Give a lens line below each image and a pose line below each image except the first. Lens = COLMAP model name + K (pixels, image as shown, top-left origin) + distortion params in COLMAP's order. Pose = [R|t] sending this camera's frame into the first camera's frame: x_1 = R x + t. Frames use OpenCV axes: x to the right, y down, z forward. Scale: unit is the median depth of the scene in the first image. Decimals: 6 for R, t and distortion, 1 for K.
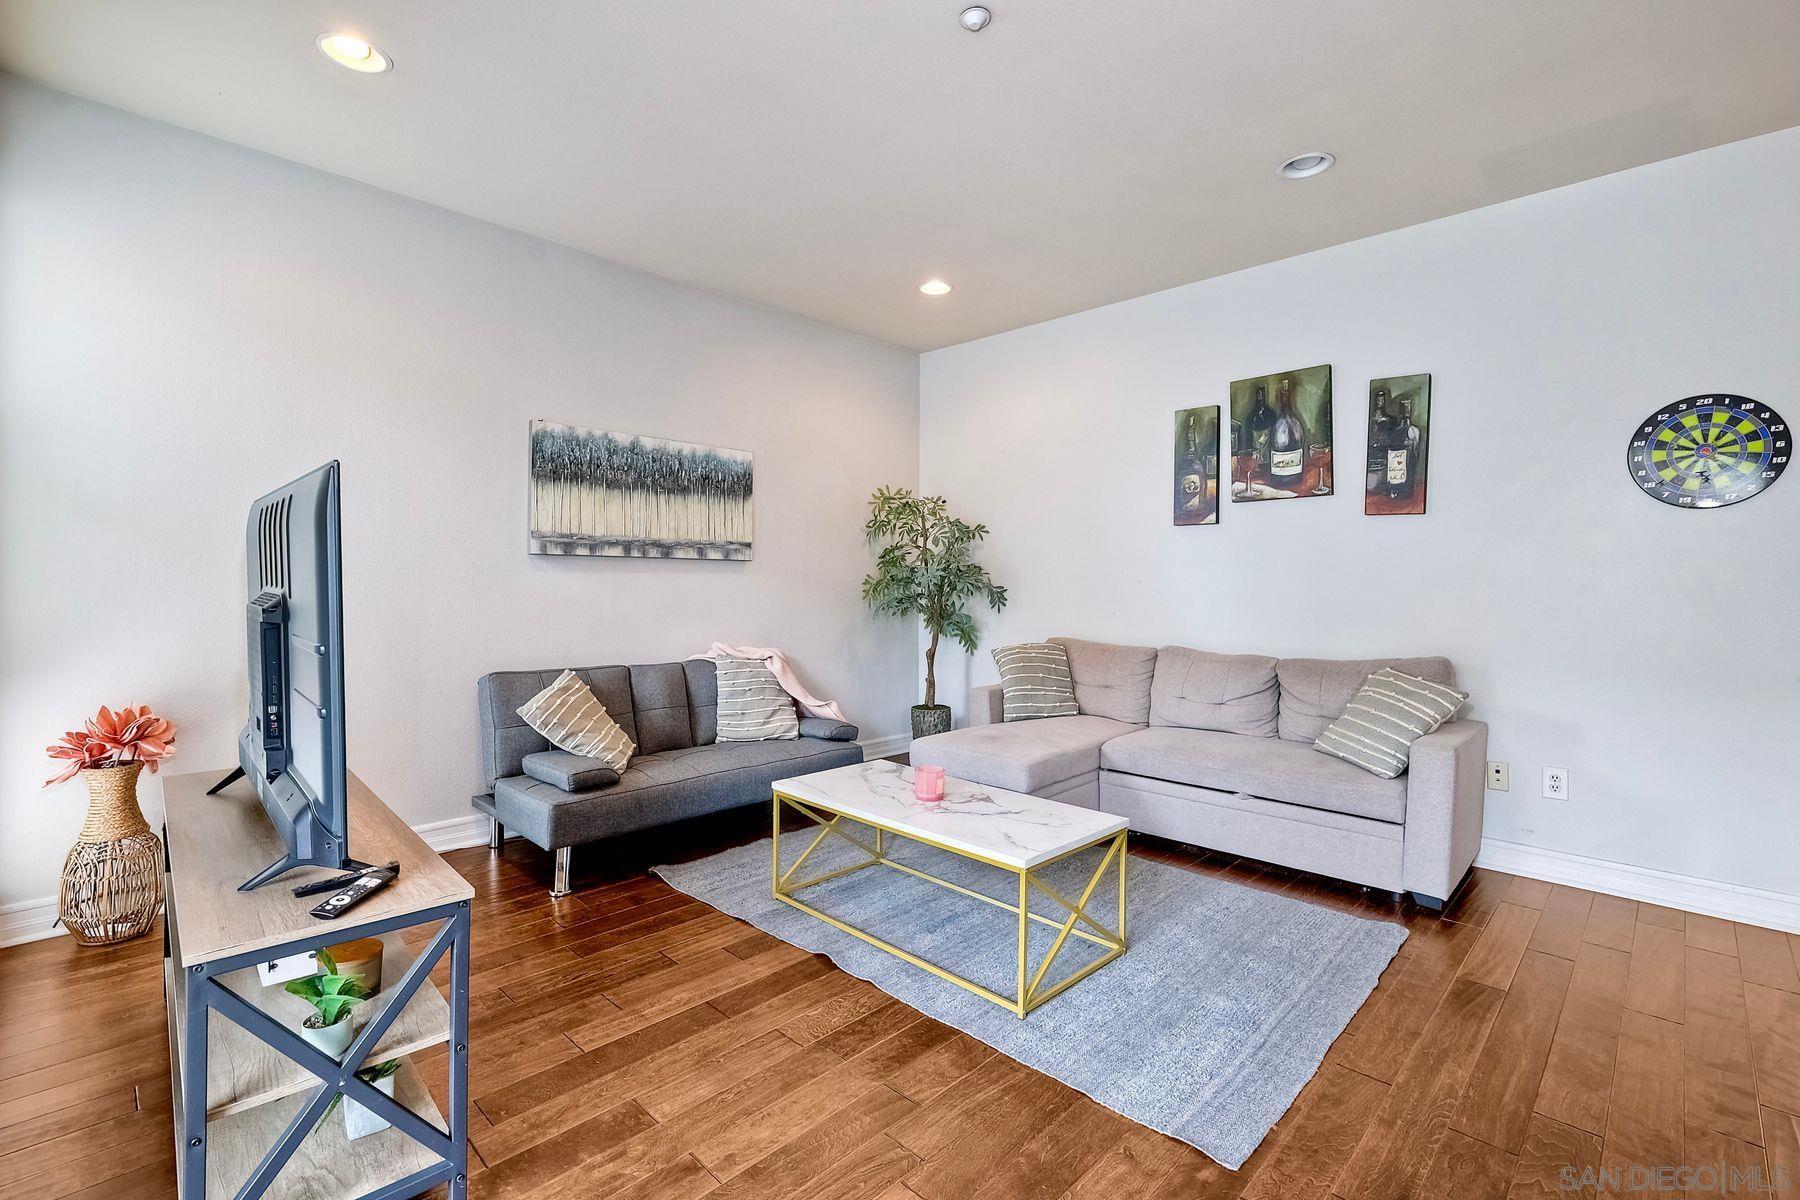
lens RADIAL K [[789.3, 0, 911.0], [0, 789.3, 595.0], [0, 0, 1]] dist [-0.002871, -0.001045]
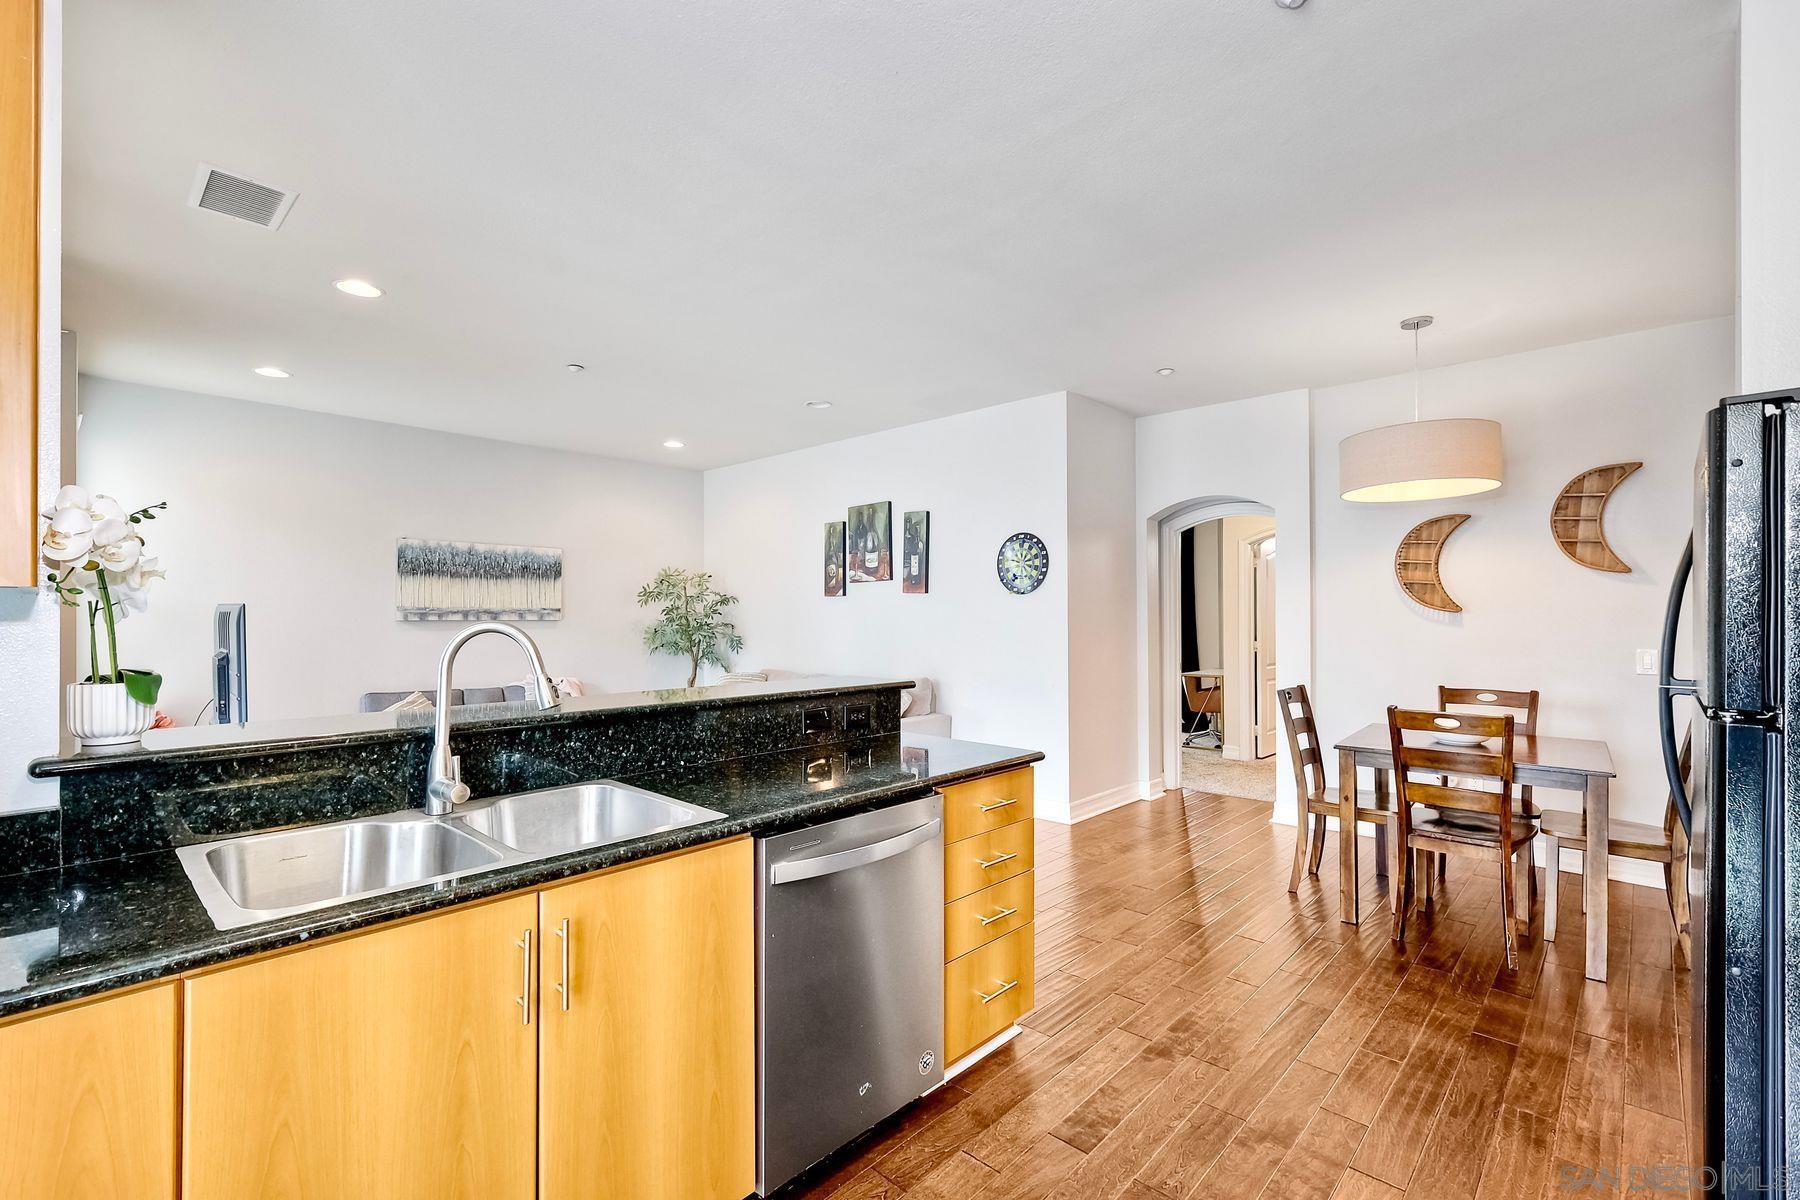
lens RADIAL K [[789.3, 0, 930.5], [0, 789.3, 617.3], [0, 0, 1]] dist [-0.002871, -0.001045]
pose [[0.999708, -0.009356, 0.022284, 0.552215], [0.009709, 0.999829, -0.015768, -0.021684], [-0.022133, 0.015980, 0.999627, -0.616457]]
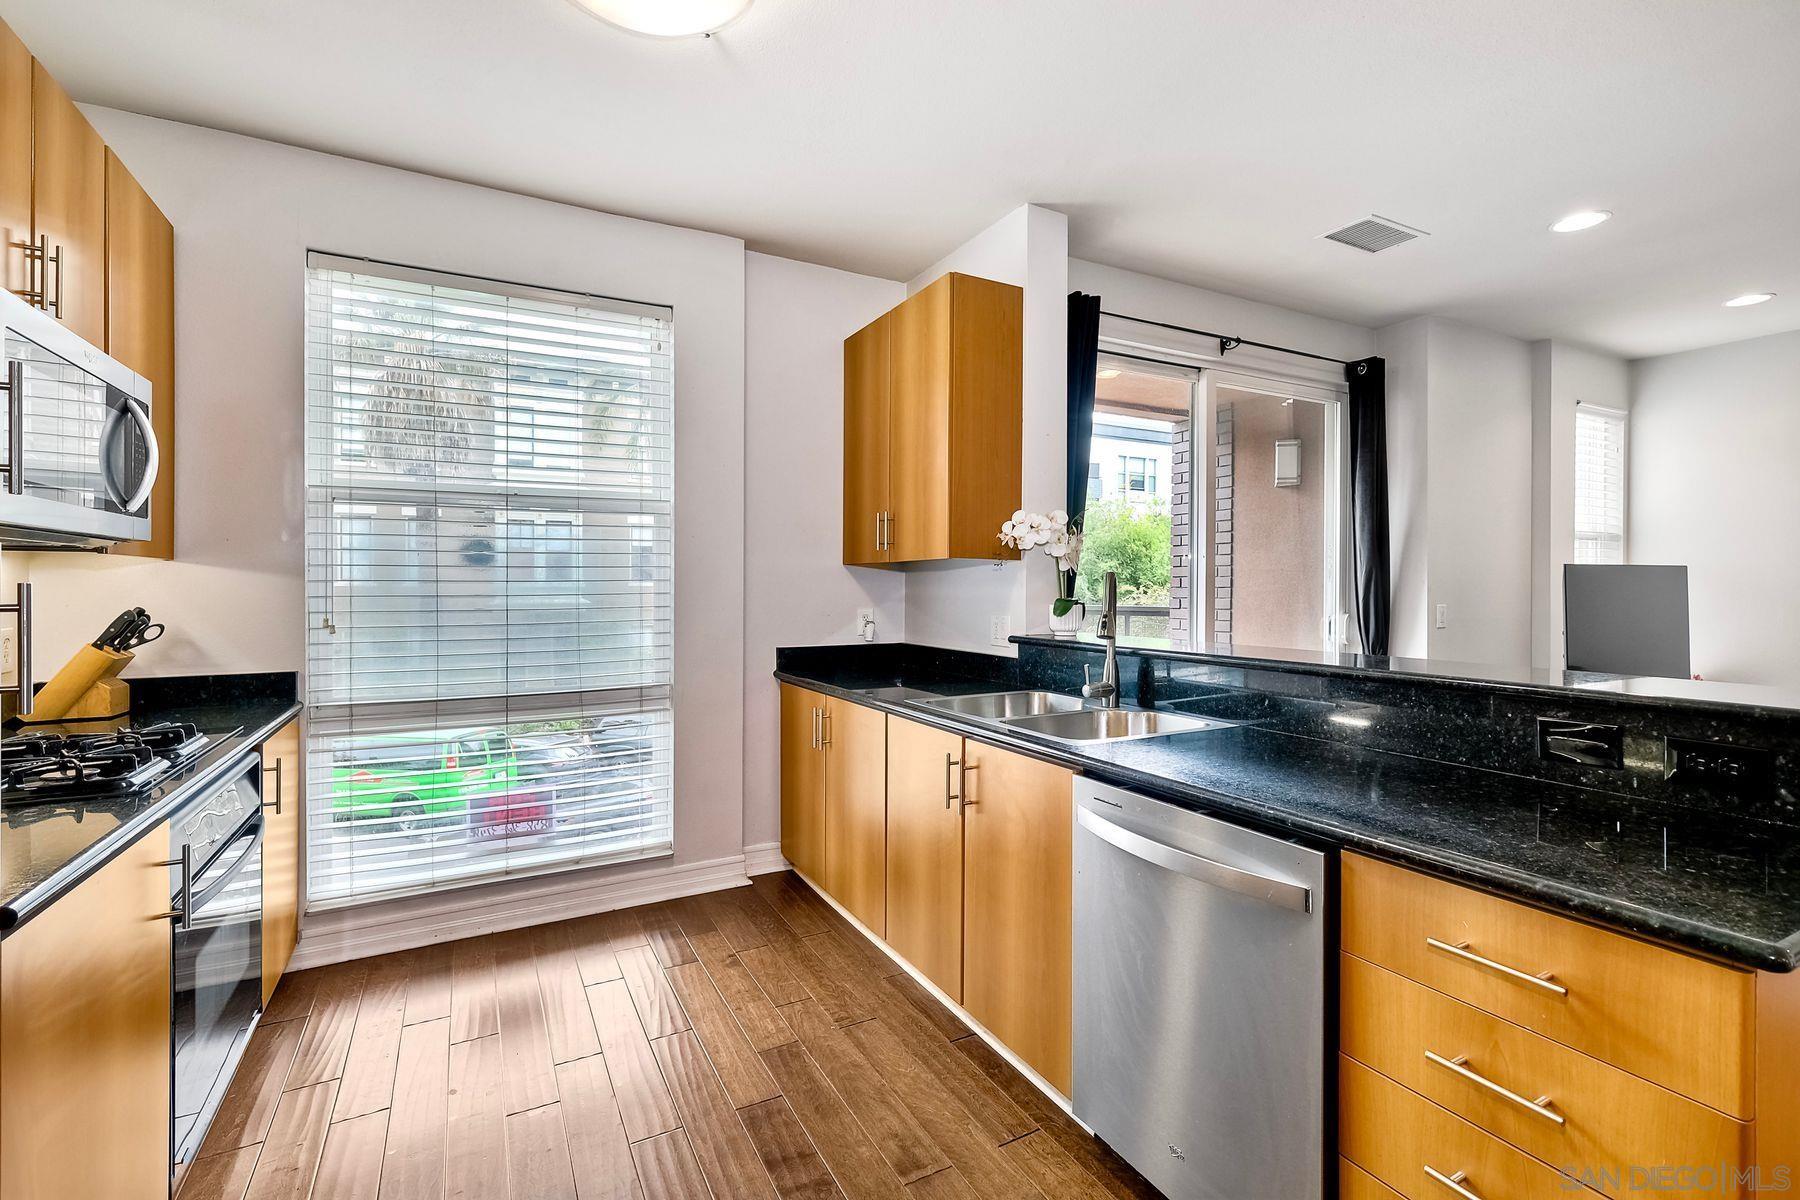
lens RADIAL K [[789.3, 0, 885.4], [0, 789.3, 581.2], [0, 0, 1]] dist [-0.002871, -0.001045]
pose [[-0.317962, -0.013438, -0.948008, 0.937781], [-0.024247, 0.999688, -0.006038, -0.013510], [0.947793, 0.021066, -0.318188, -0.137743]]
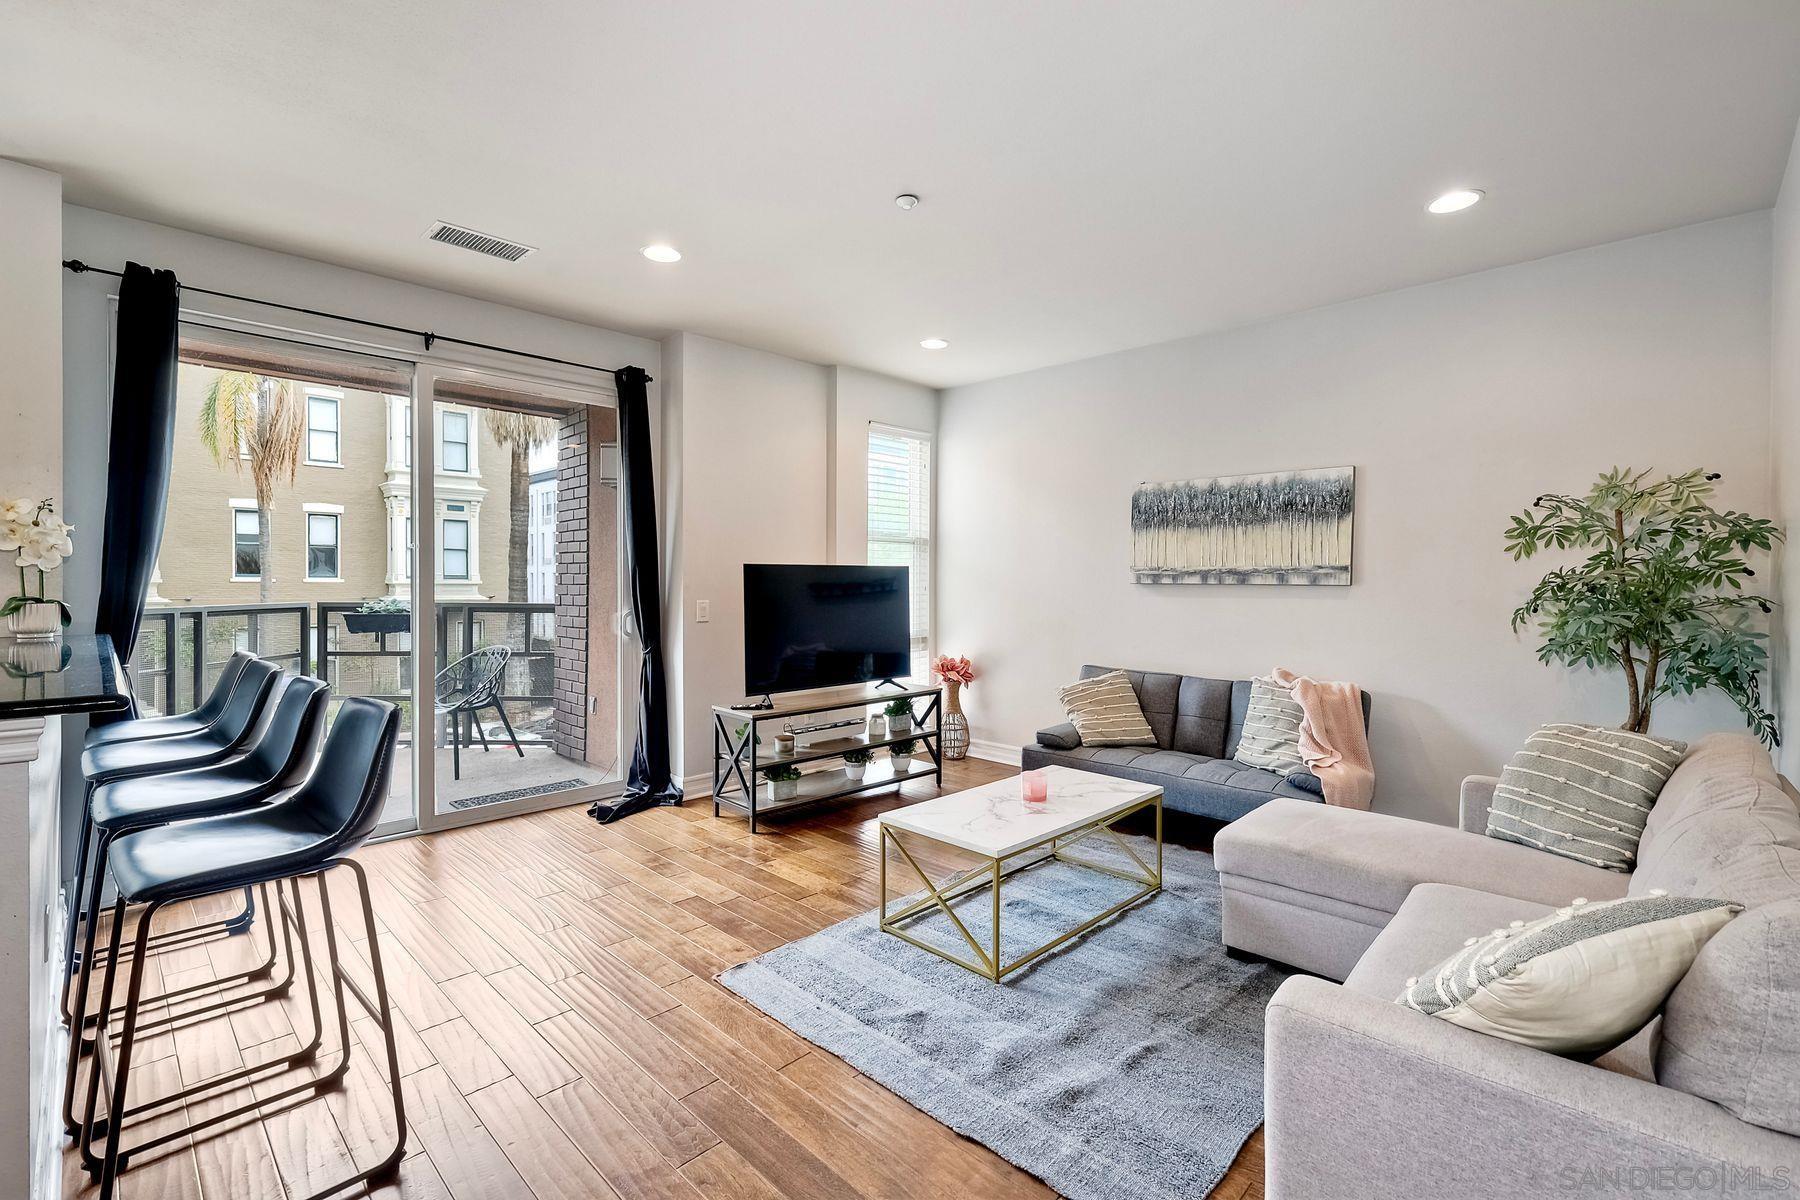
lens RADIAL K [[789.3, 0, 864.0], [0, 789.3, 587.5], [0, 0, 1]] dist [-0.002871, -0.001045]
pose [[-0.021830, -0.000725, -0.999761, 0.835868], [-0.024532, 0.999699, -0.000190, -0.032333], [0.999461, 0.024522, -0.021841, 0.541691]]
